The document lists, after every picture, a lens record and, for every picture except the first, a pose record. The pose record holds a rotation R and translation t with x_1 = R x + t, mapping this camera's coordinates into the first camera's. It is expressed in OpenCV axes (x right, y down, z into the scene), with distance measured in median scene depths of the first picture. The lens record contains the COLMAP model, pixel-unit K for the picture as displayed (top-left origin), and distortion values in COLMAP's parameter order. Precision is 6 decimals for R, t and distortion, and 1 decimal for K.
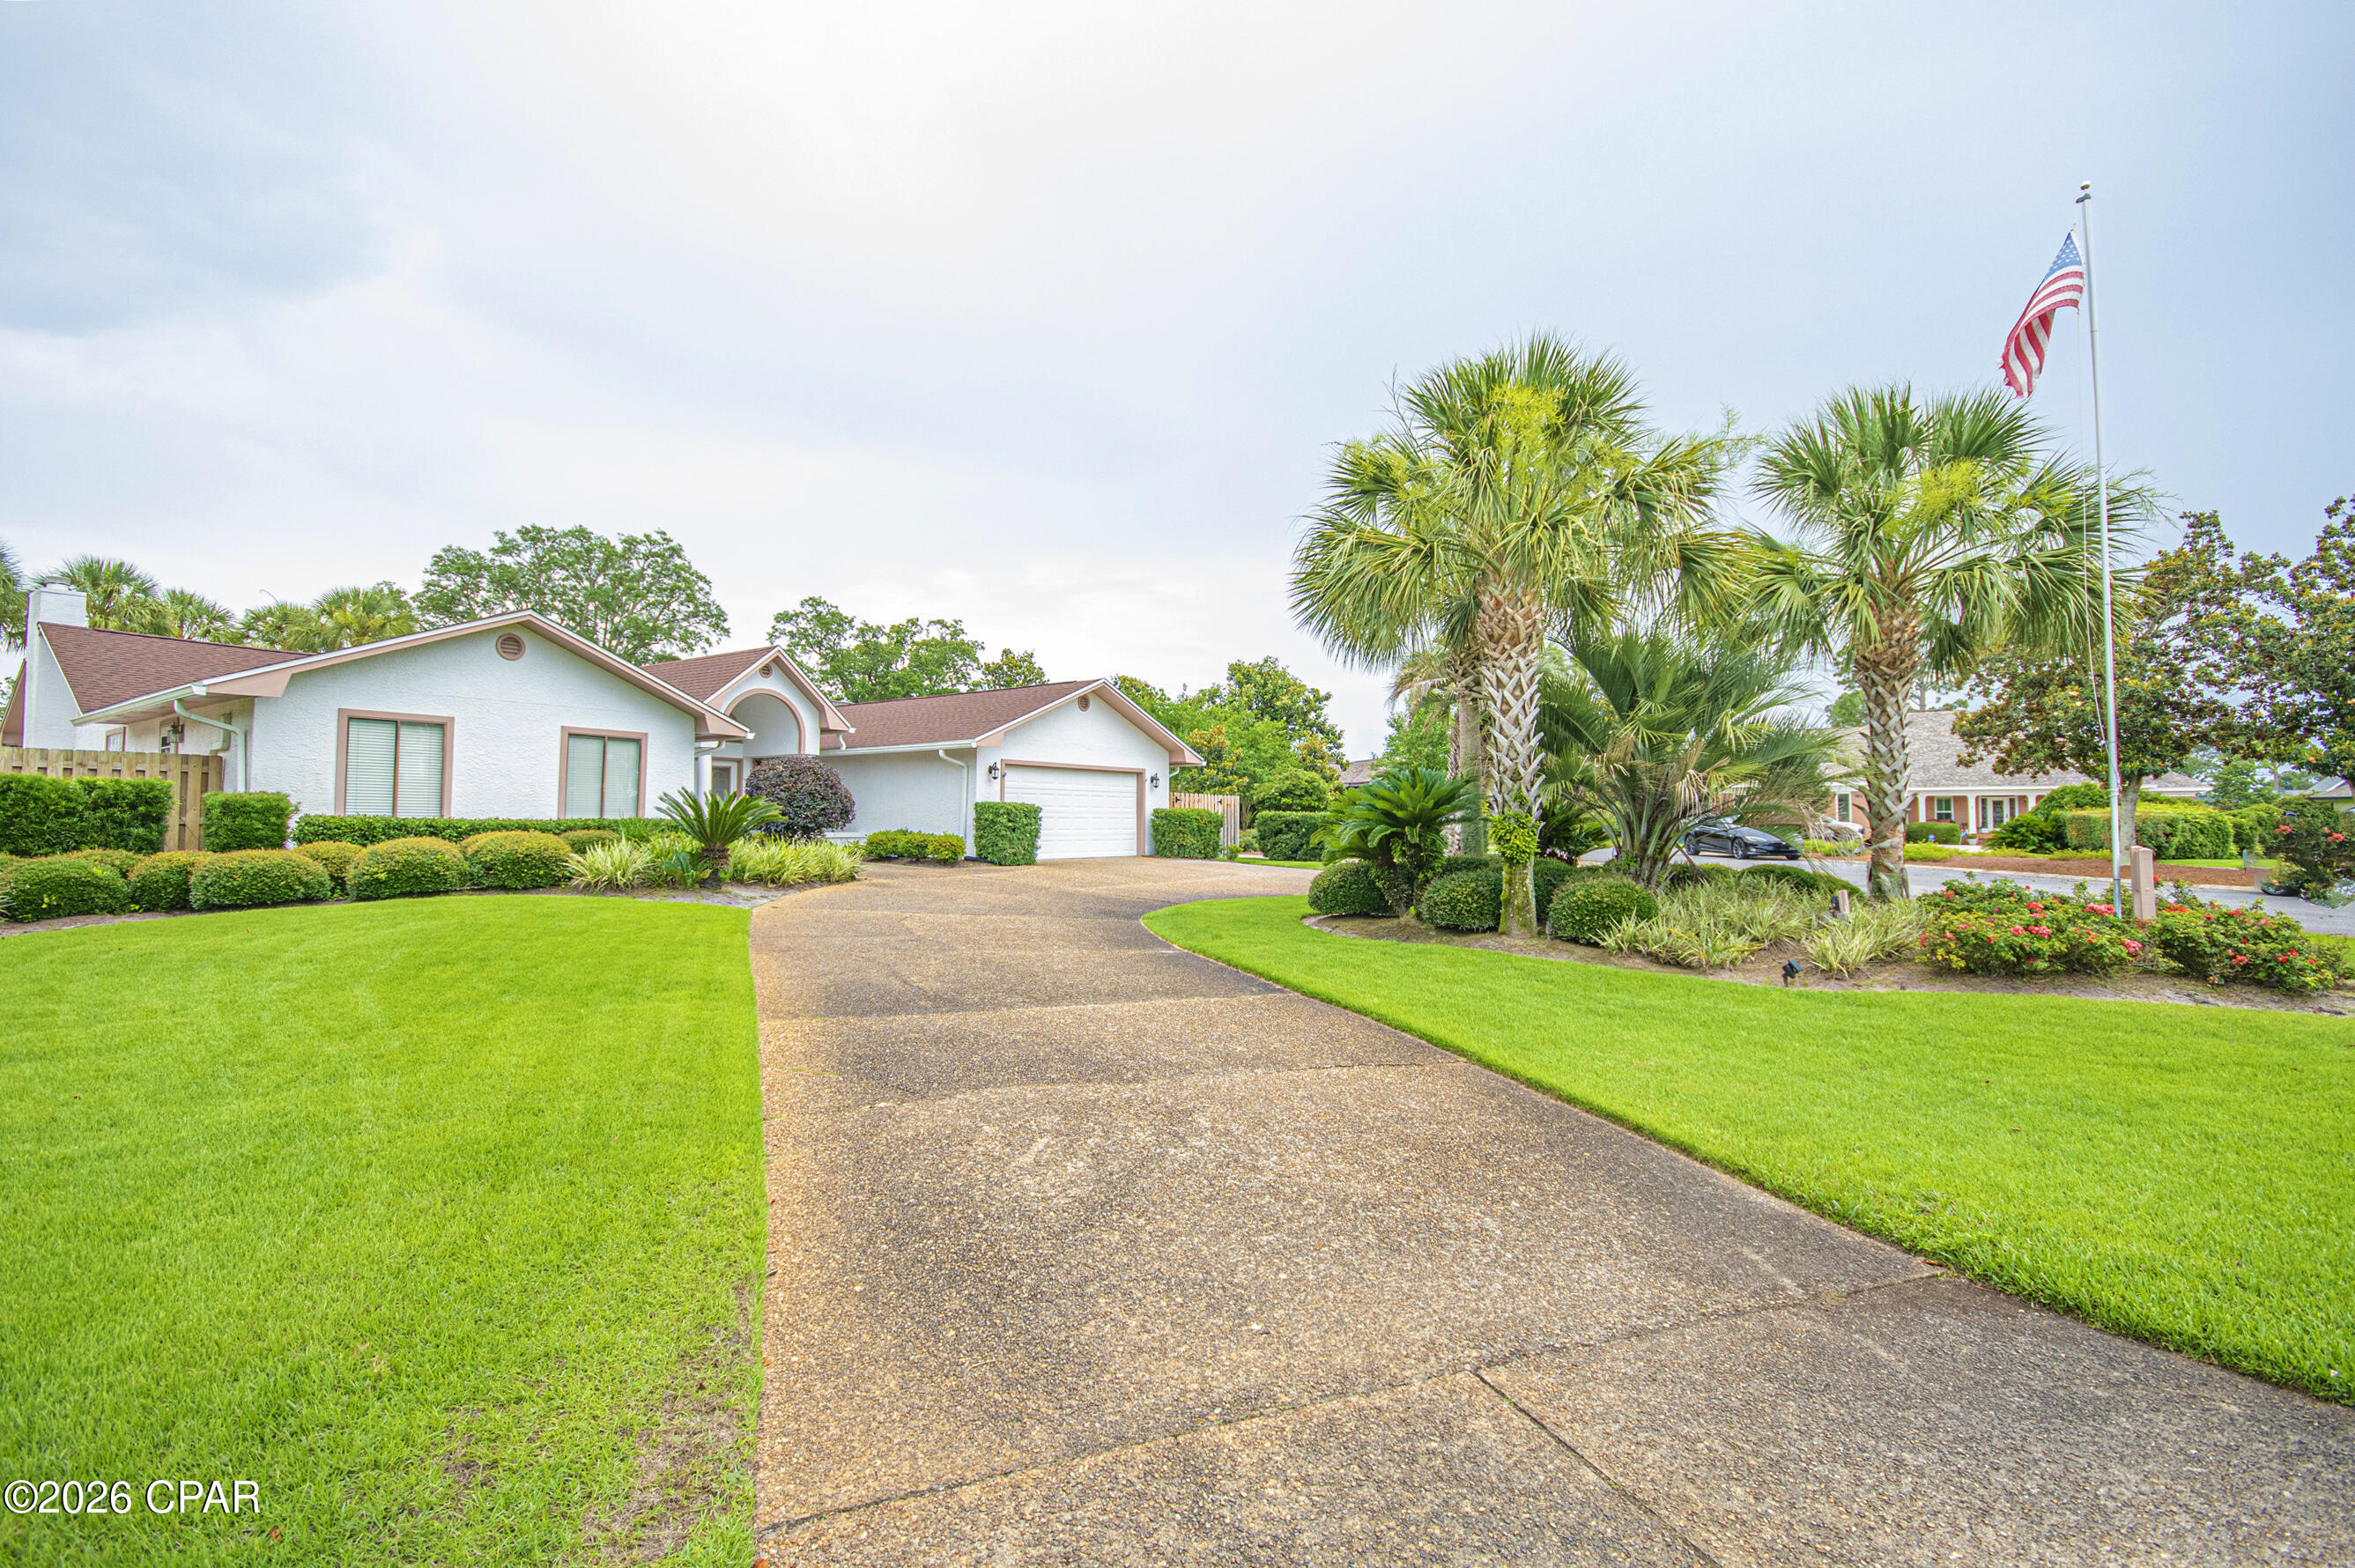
lens RADIAL K [[1063.9, 0, 1192.4], [0, 1063.9, 781.3], [0, 0, 1]] dist [-0.016107, -0.000411]
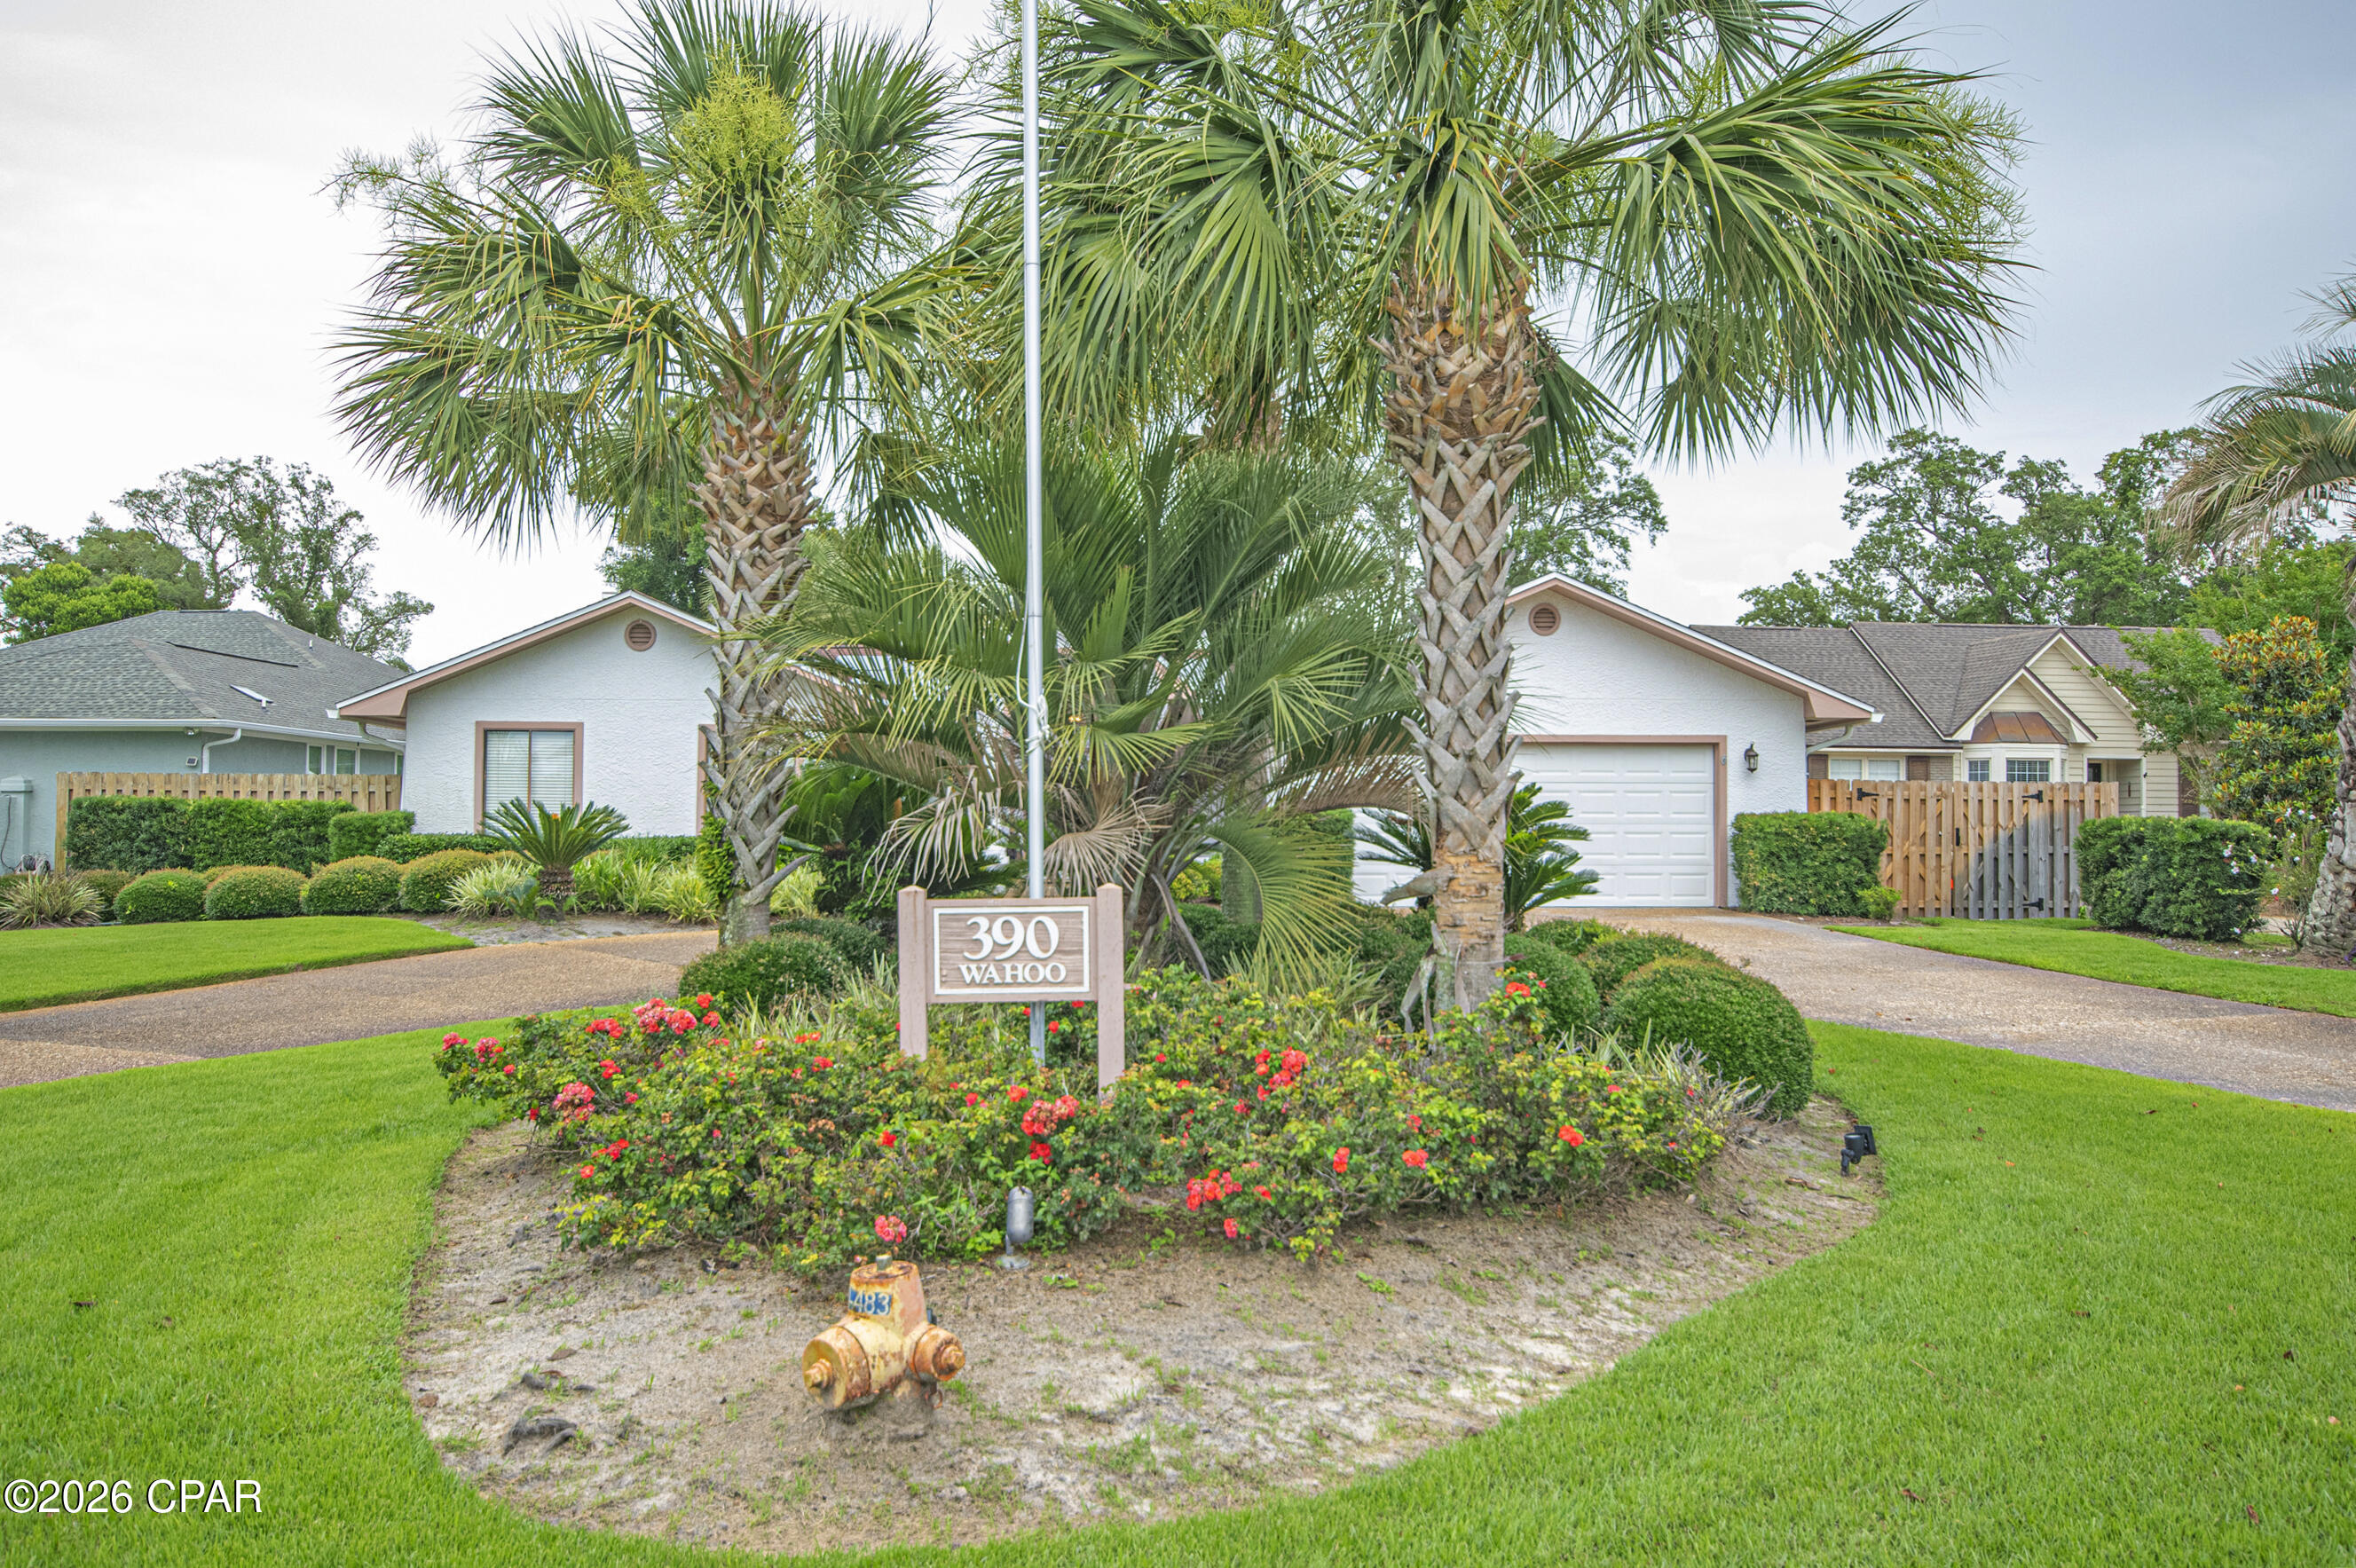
lens RADIAL K [[1904.0, 0, 1128.3], [0, 1904.0, 780.2], [0, 0, 1]] dist [0.001524, 0.002472]
pose [[0.585566, -0.022263, -0.810319, 0.542030], [0.027550, 0.999592, -0.007555, 0.008370], [0.810156, -0.017900, 0.585941, 0.264935]]
